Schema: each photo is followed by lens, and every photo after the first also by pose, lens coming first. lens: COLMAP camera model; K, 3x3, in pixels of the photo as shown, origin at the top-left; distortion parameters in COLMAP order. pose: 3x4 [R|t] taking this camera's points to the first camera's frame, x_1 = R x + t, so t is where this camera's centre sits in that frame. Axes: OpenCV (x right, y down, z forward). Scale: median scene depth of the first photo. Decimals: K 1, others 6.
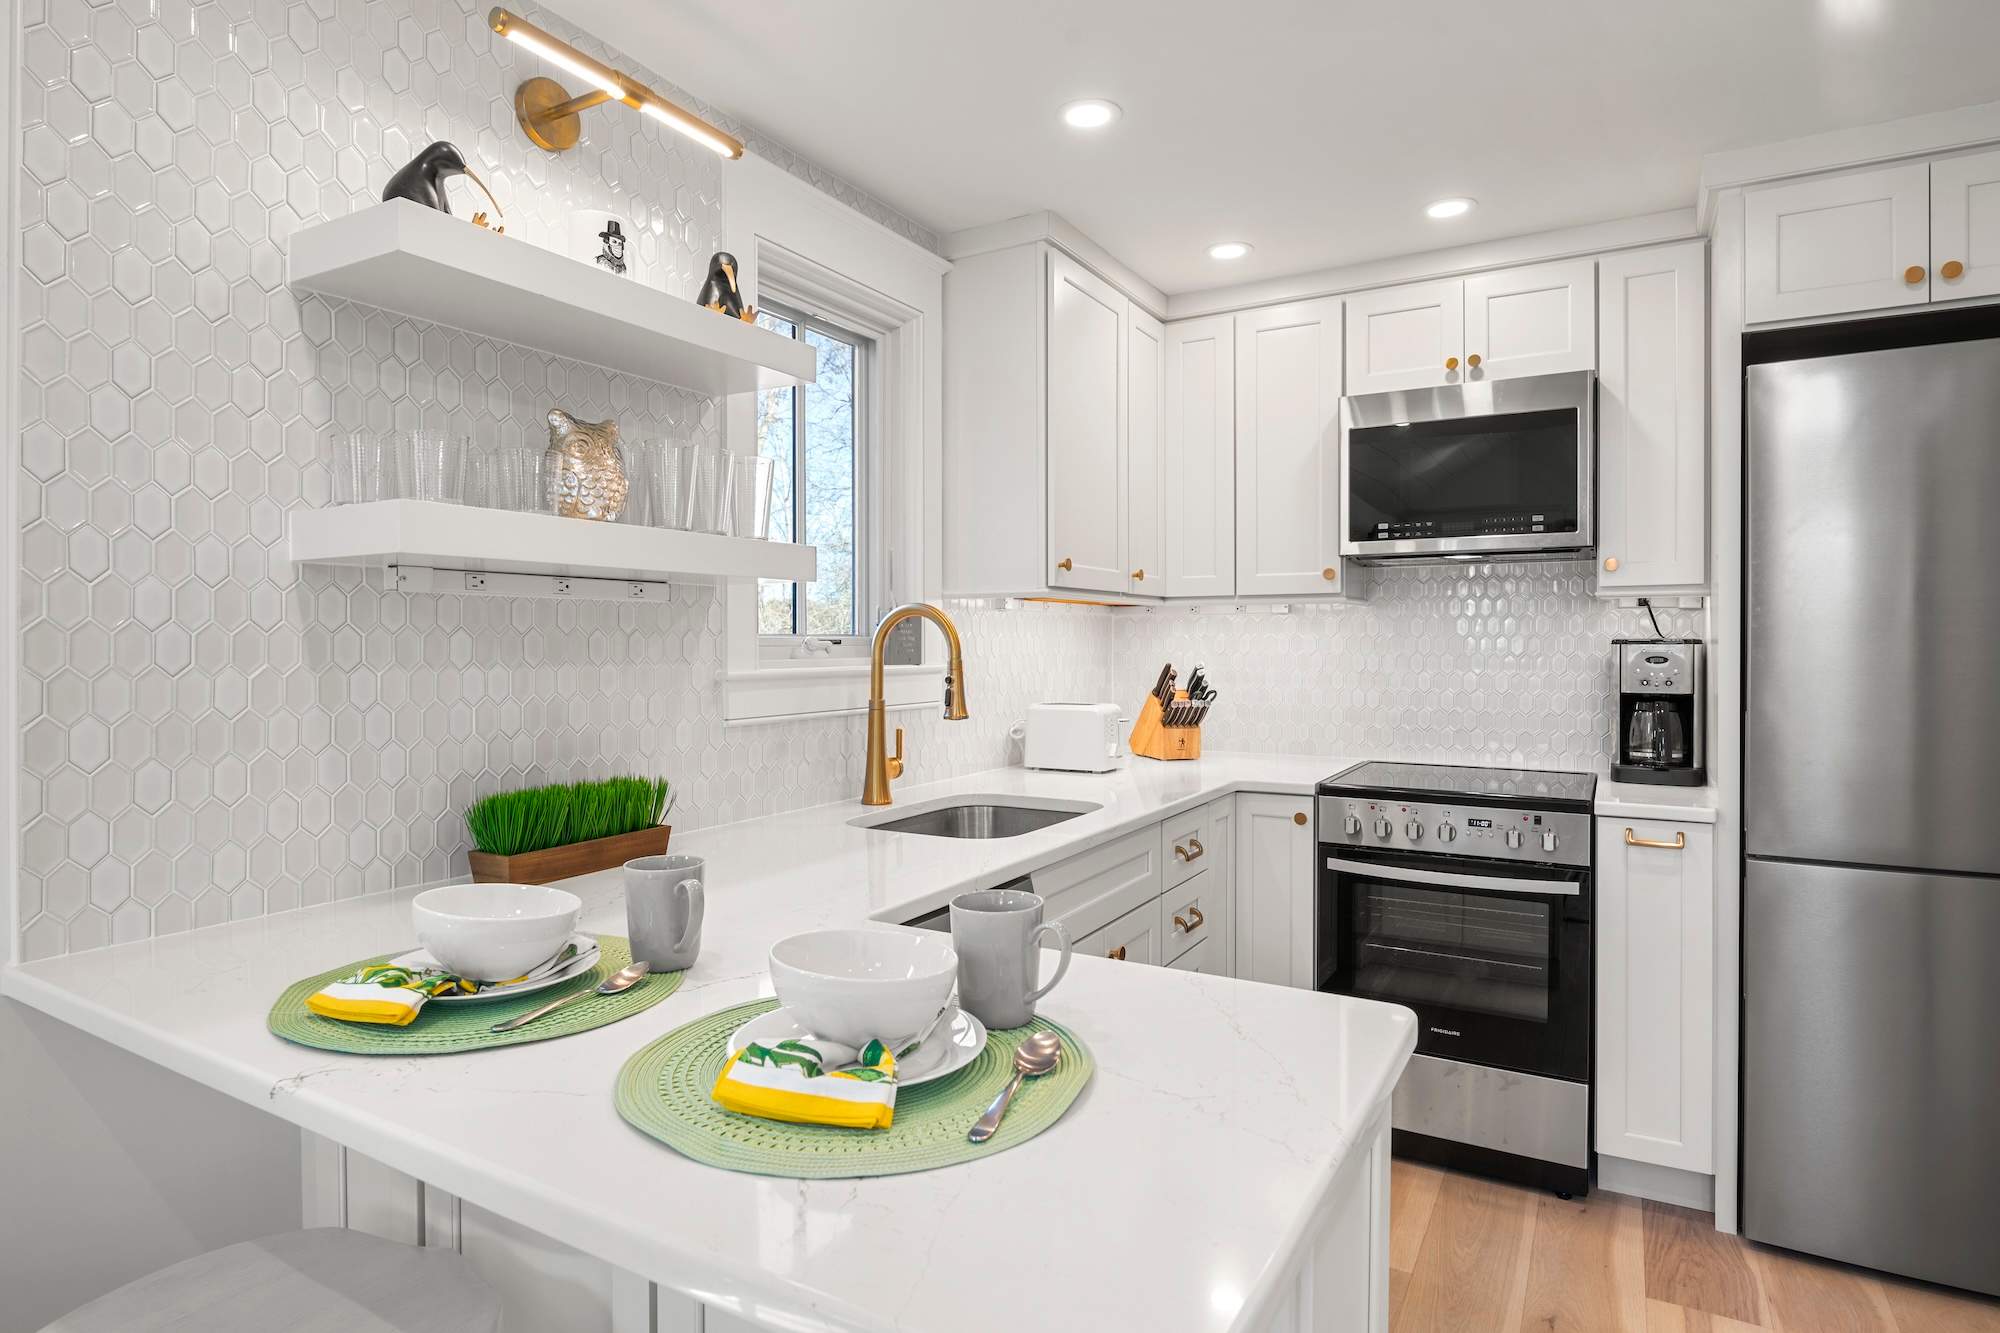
lens RADIAL K [[1070.8, 0, 993.8], [0, 1070.8, 653.3], [0, 0, 1]] dist [-0.011961, 0.001225]
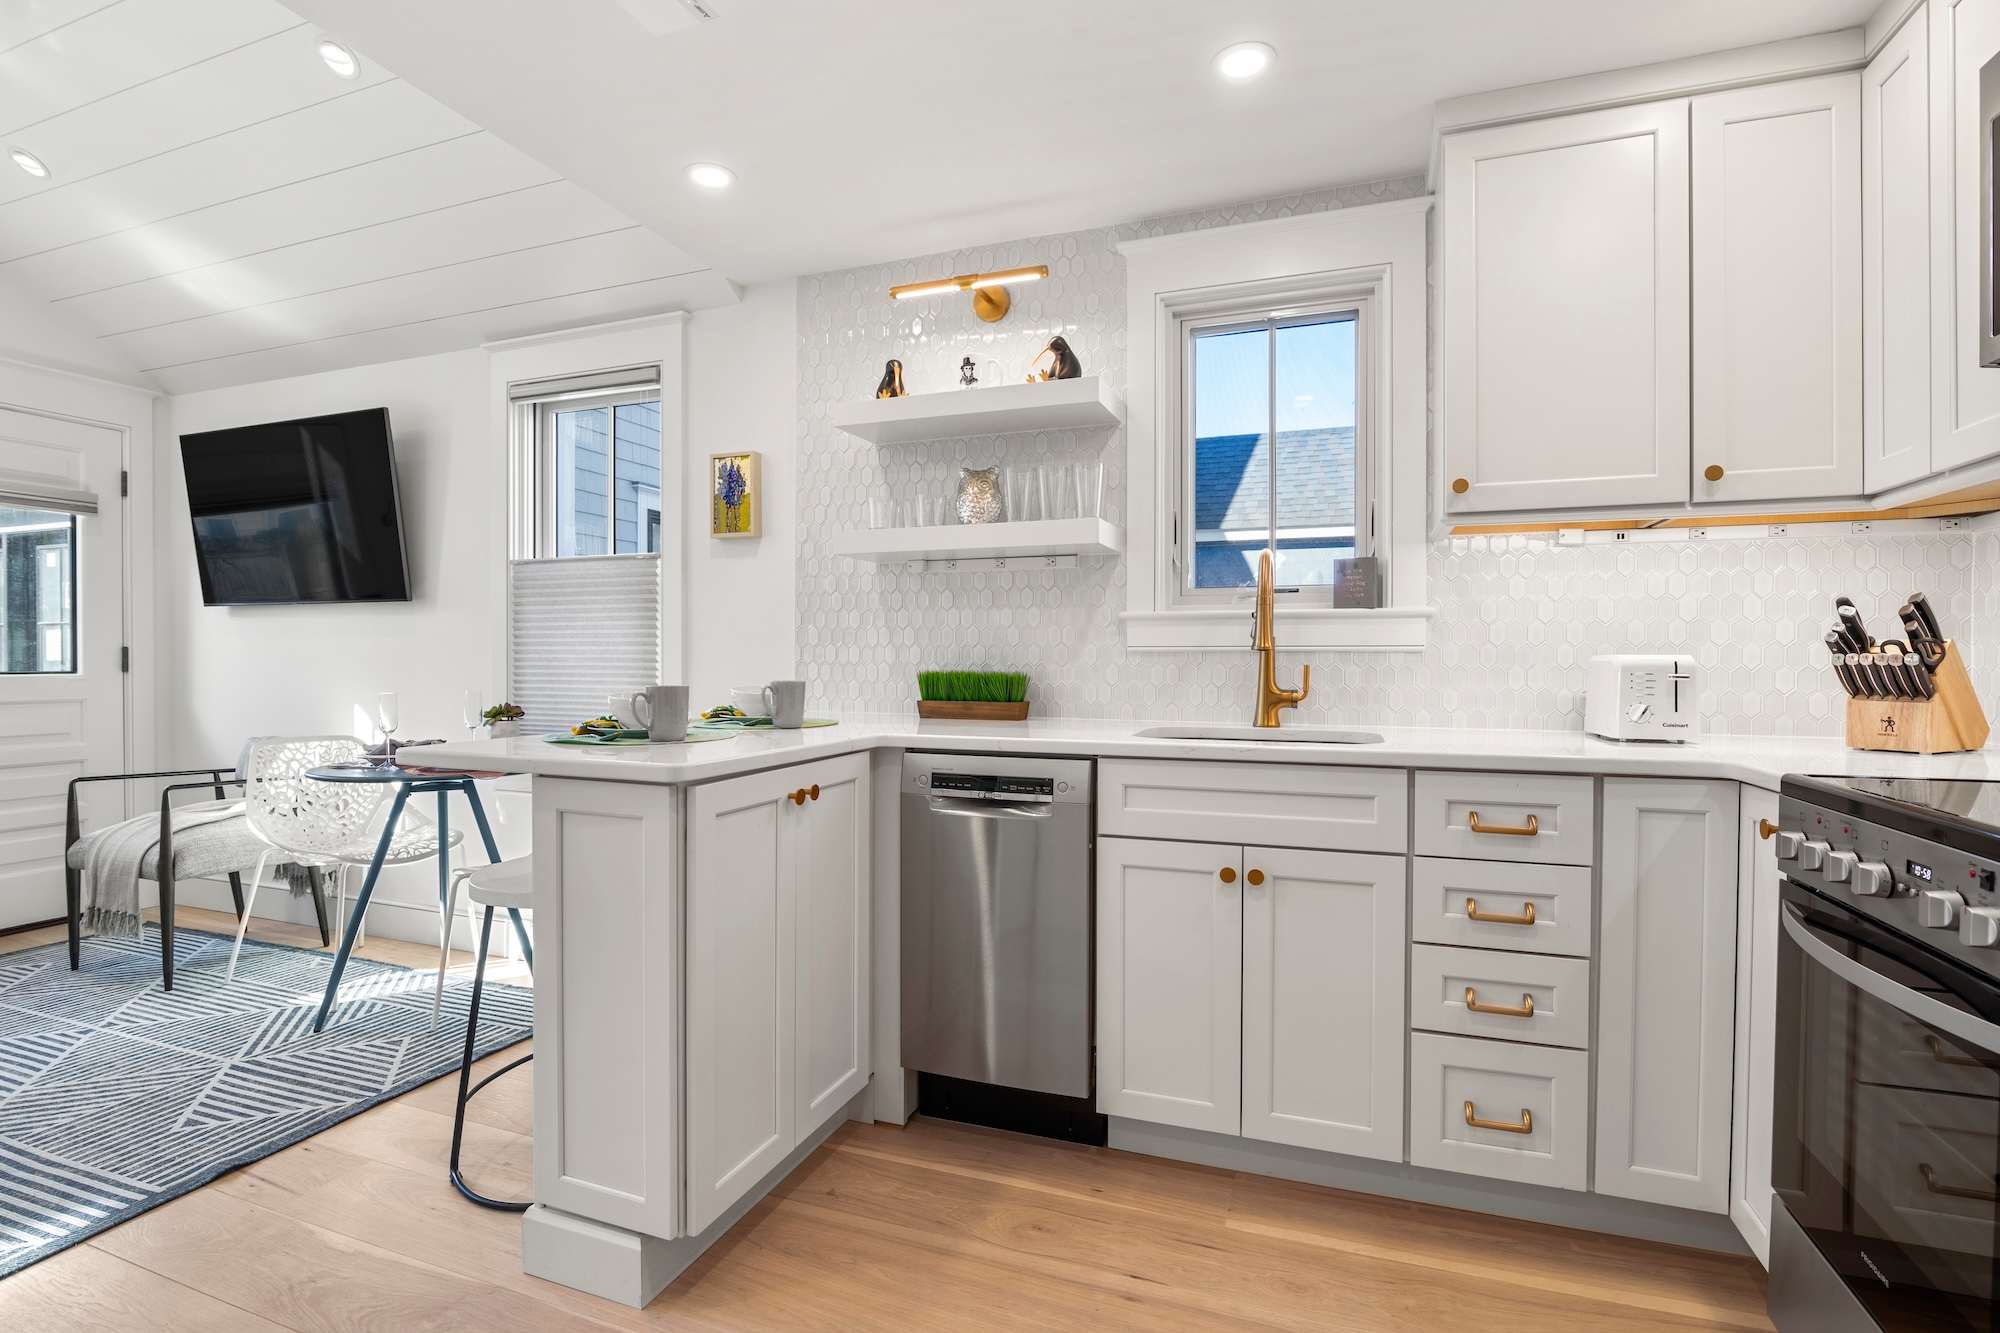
lens RADIAL K [[927.5, 0, 1000.0], [0, 927.5, 666.5], [0, 0, 1]] dist [-0.018585, 0.000361]
pose [[0.181681, 0.011653, -0.983289, 0.752887], [-0.011598, 0.999886, 0.009707, 0.063244], [0.983289, 0.009640, 0.181795, 0.488979]]
